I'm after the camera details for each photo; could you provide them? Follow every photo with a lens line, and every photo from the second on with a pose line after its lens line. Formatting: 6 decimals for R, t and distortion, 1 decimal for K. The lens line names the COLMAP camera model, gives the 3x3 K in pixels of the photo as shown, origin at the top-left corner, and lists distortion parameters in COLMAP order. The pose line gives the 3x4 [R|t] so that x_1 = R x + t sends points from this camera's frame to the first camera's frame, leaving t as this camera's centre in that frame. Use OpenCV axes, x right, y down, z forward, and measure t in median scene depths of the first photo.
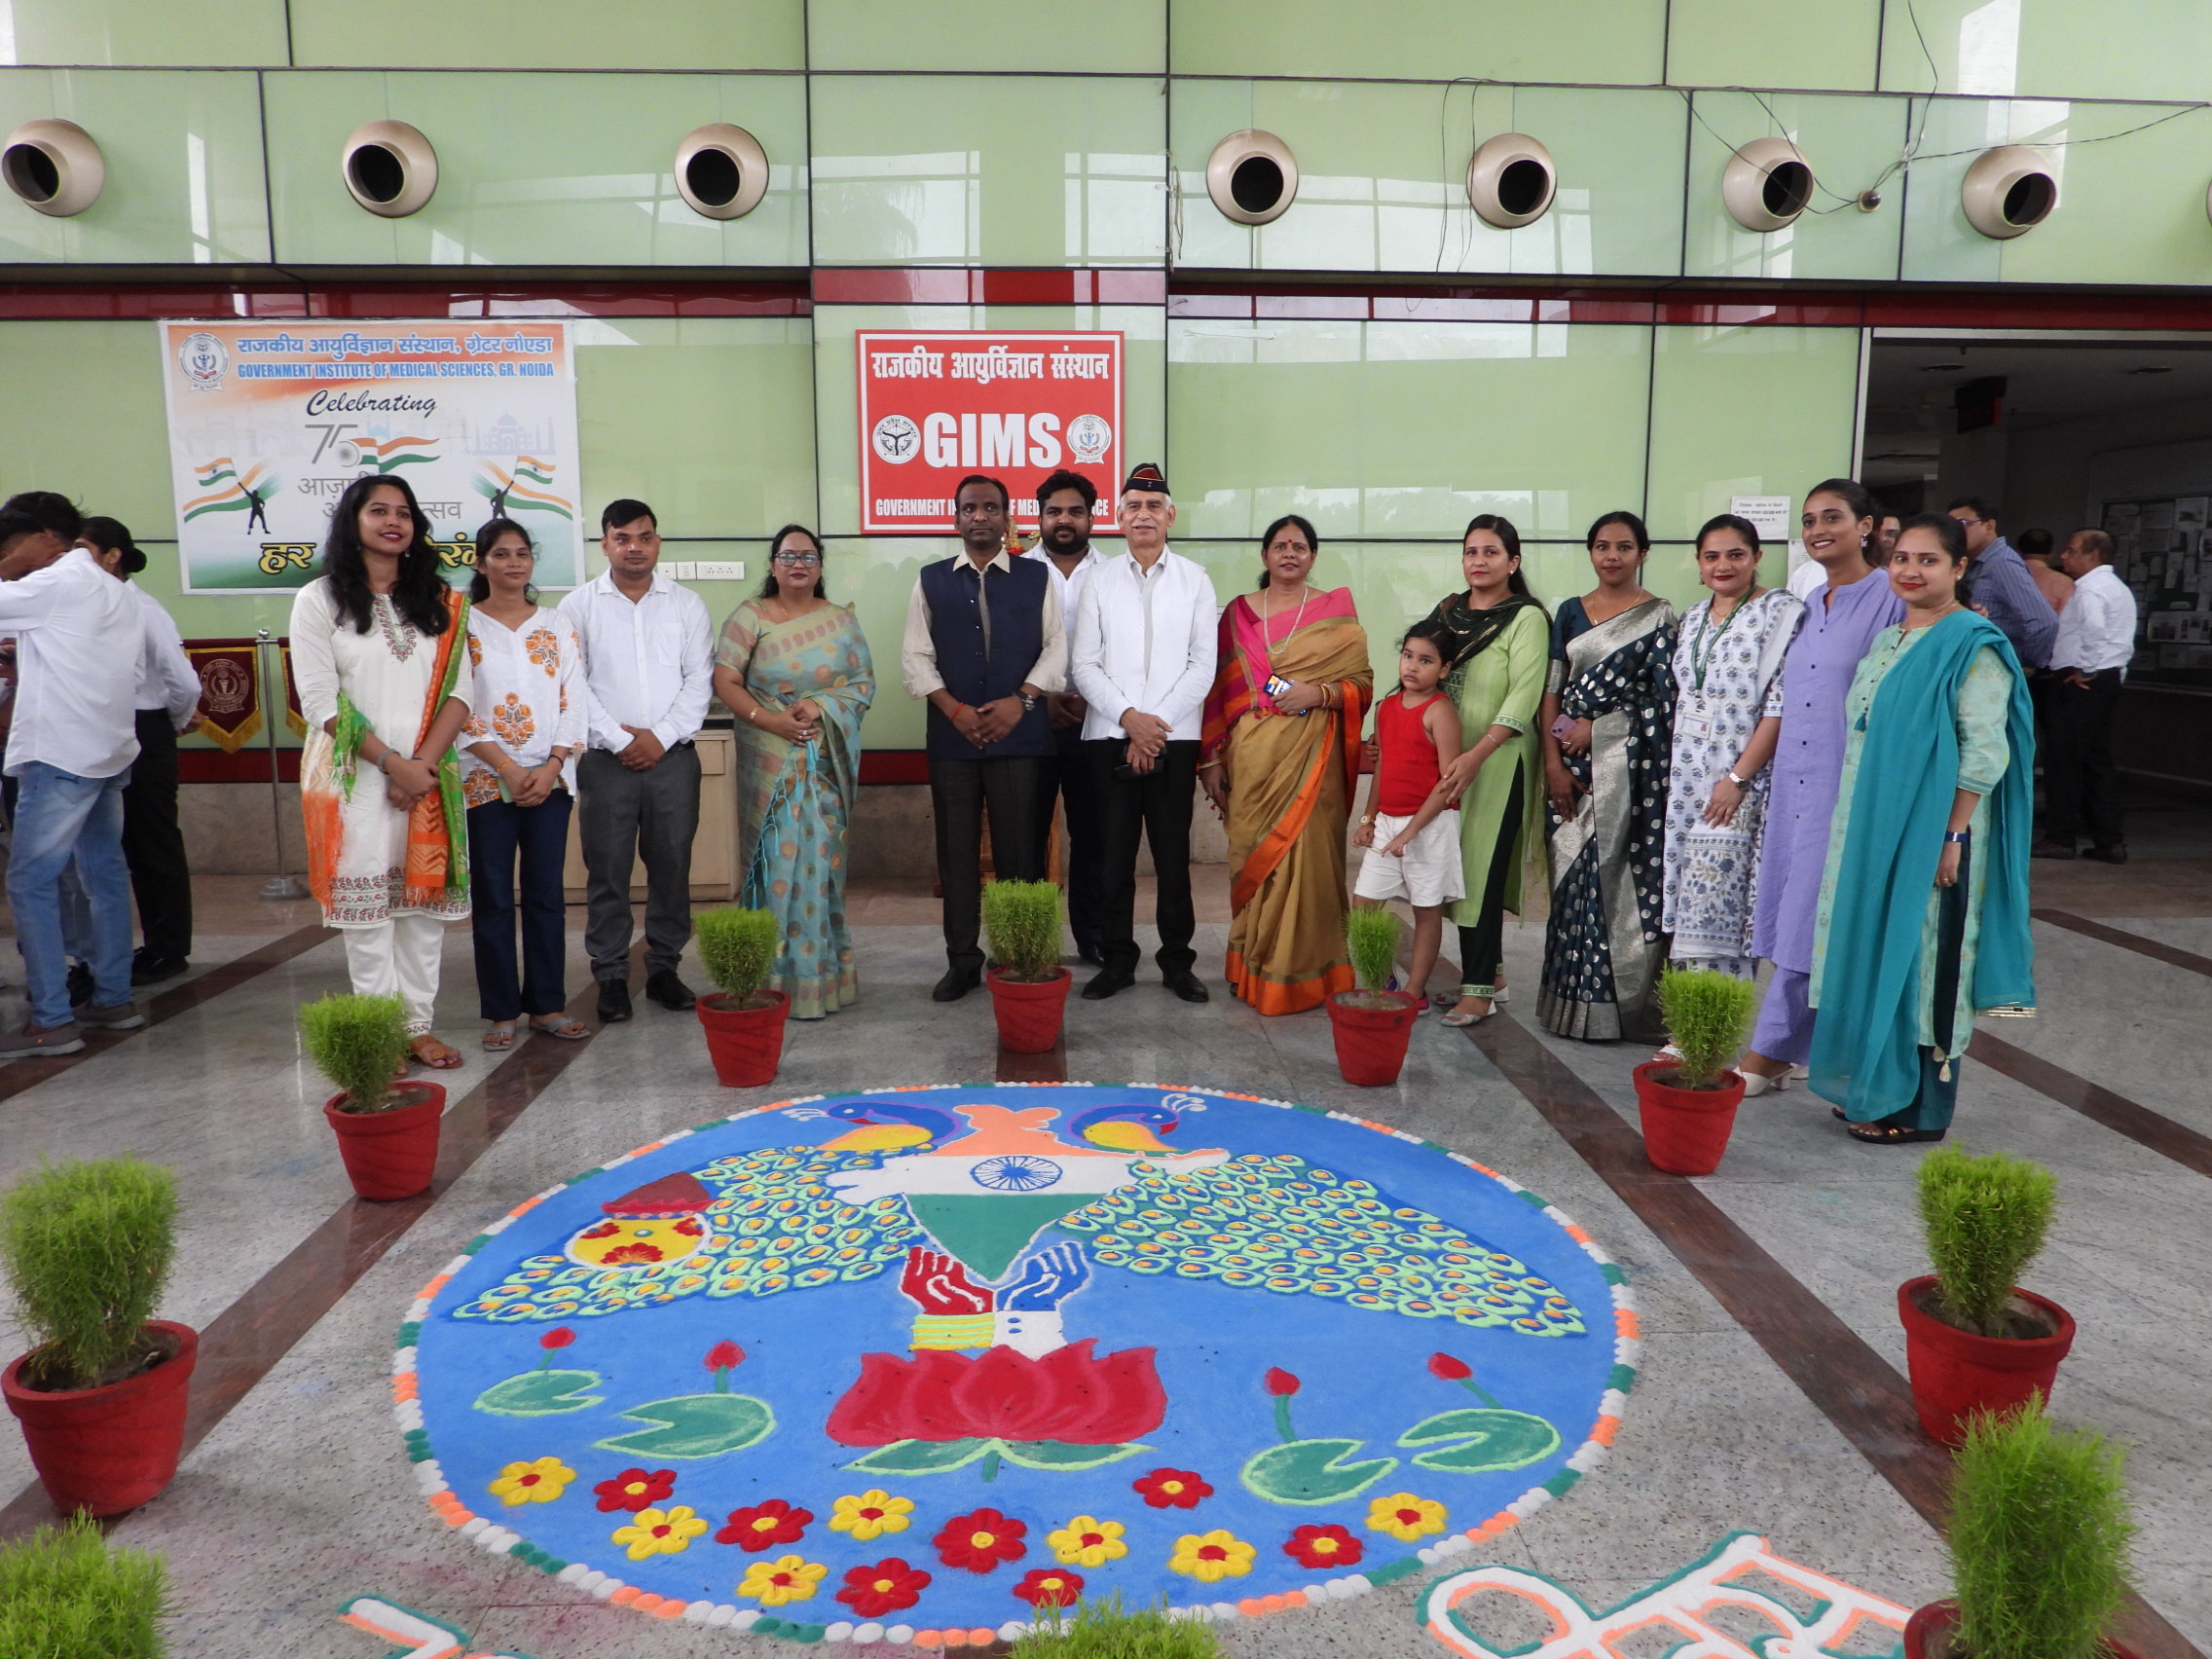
lens RADIAL K [[1579.0, 0, 1097.3], [0, 1579.0, 828.5], [0, 0, 1]] dist [-0.010628, 0.003657]
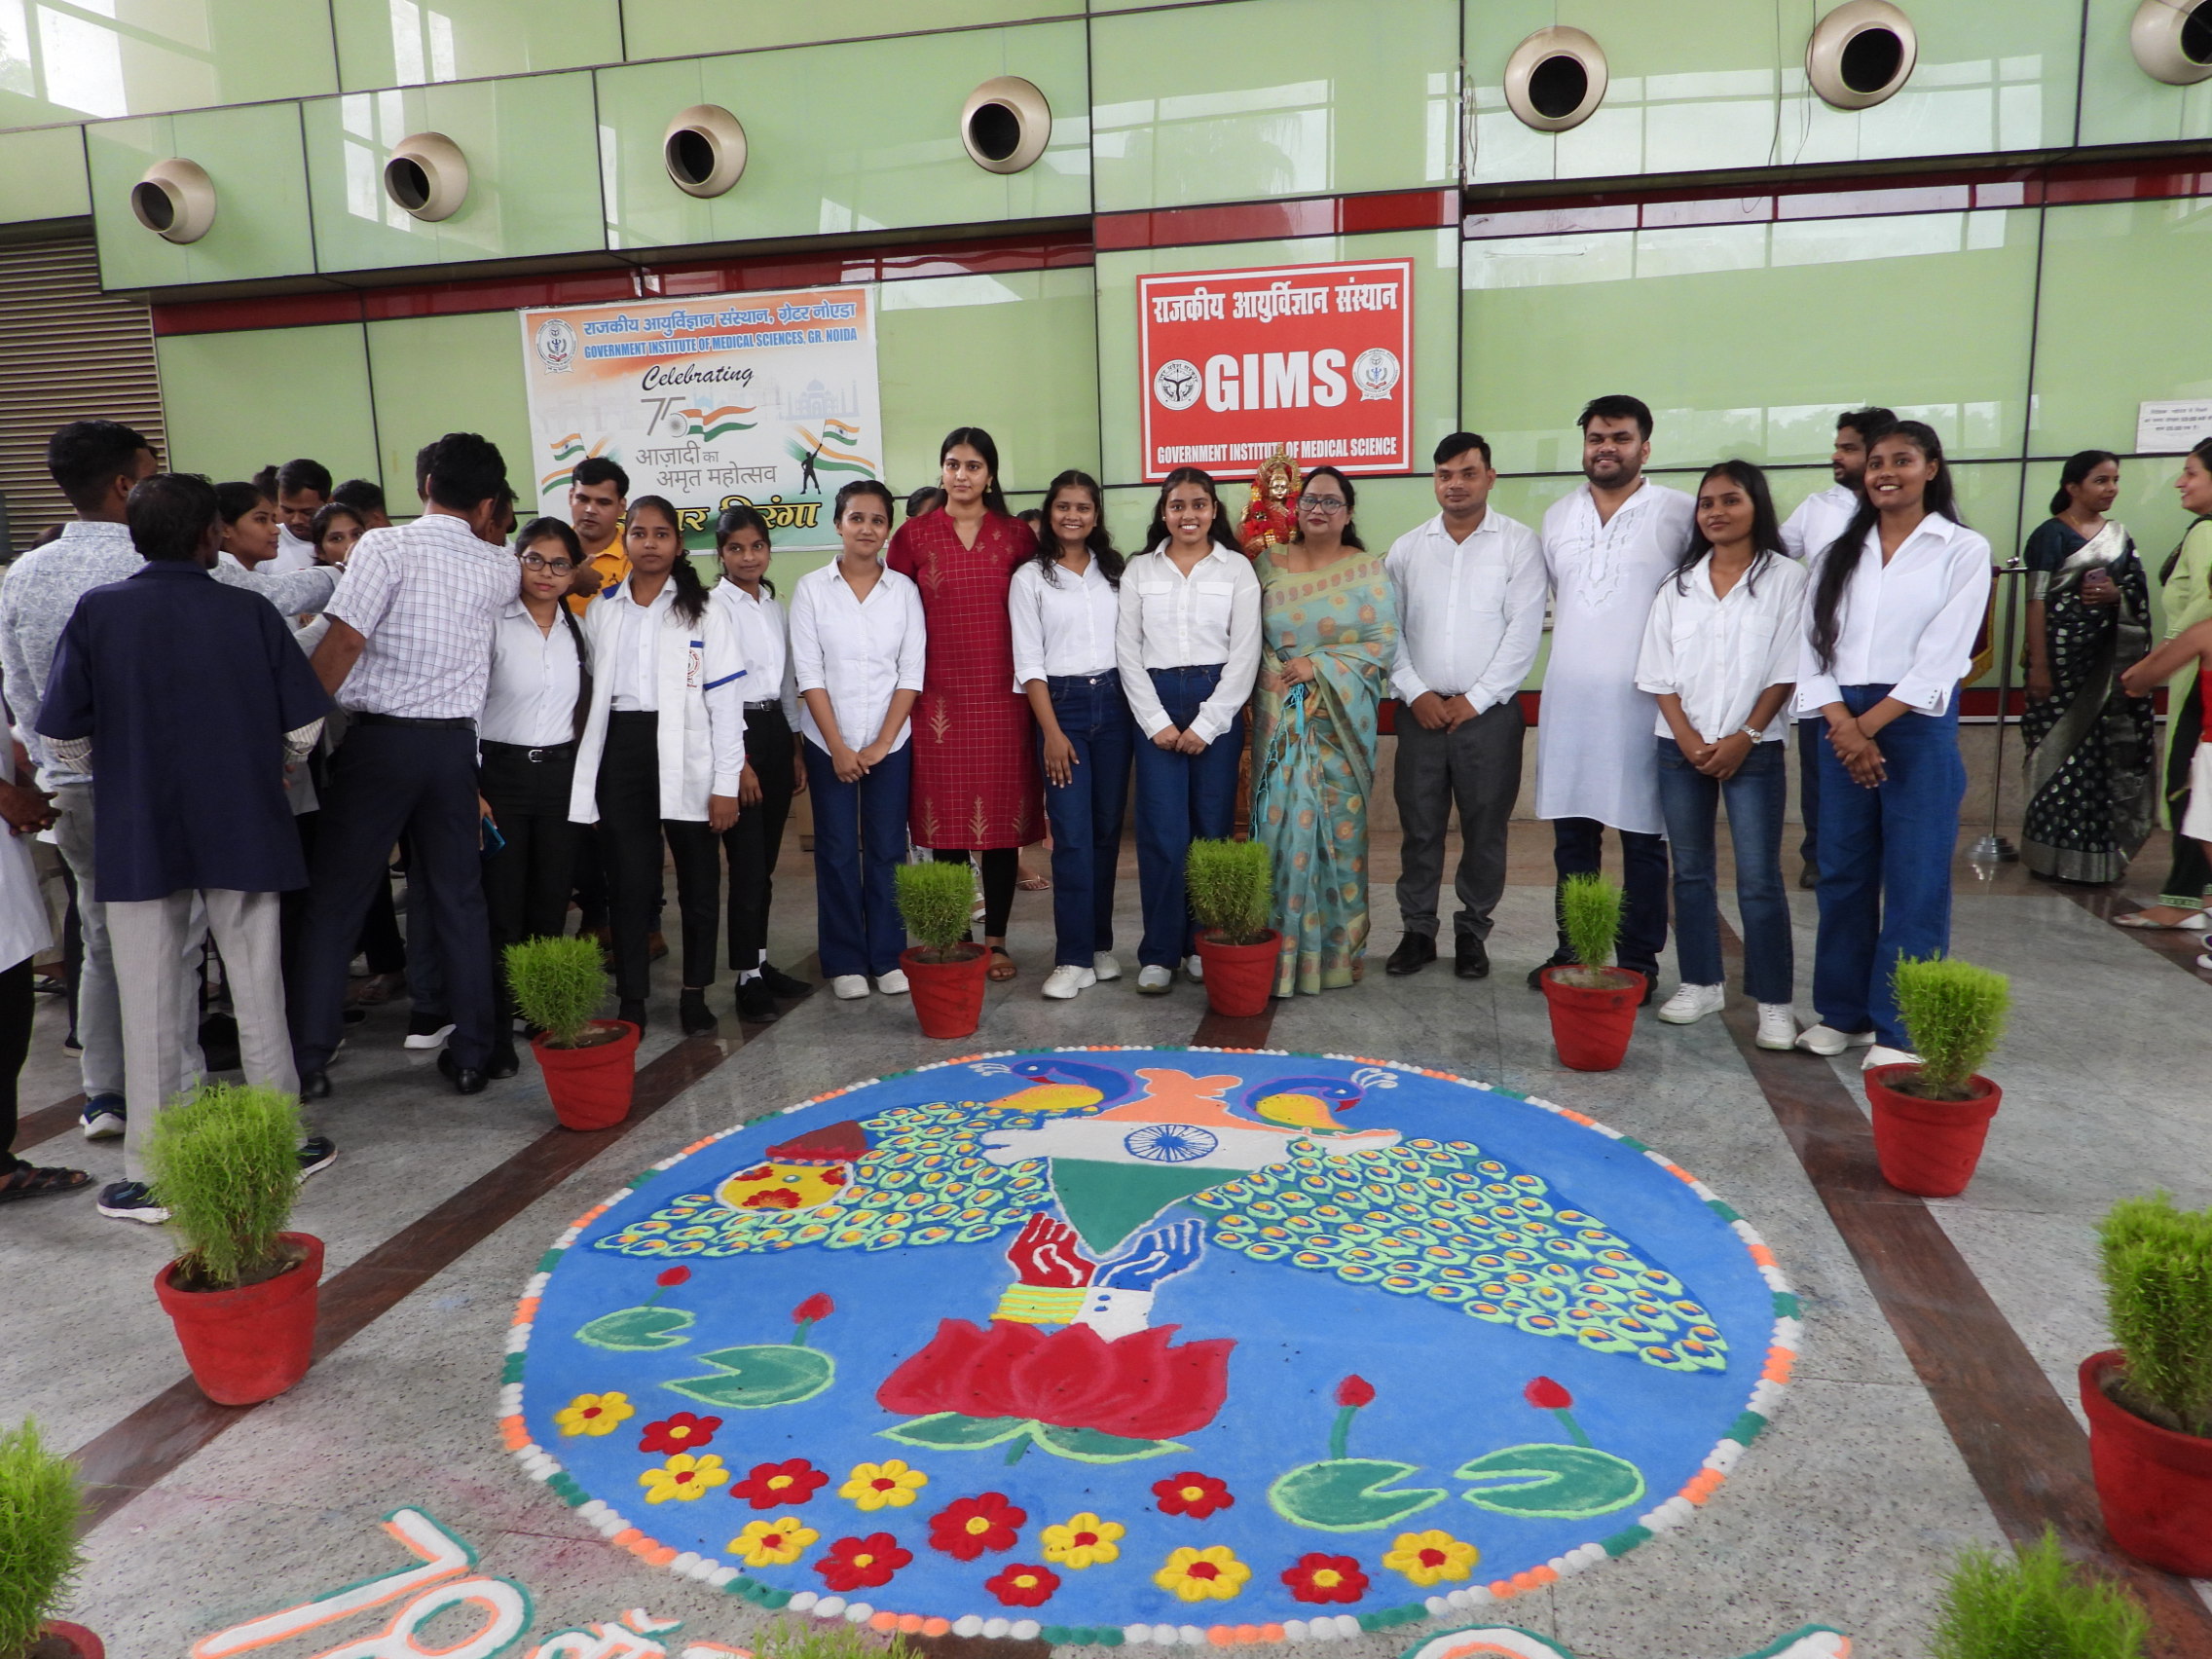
lens RADIAL K [[1579.0, 0, 1106.2], [0, 1579.0, 823.2], [0, 0, 1]] dist [-0.010628, 0.003657]
pose [[0.968719, 0.016307, -0.247625, 0.155217], [-0.008060, 0.999380, 0.034285, -0.012959], [0.248030, -0.031216, 0.968249, 0.053518]]
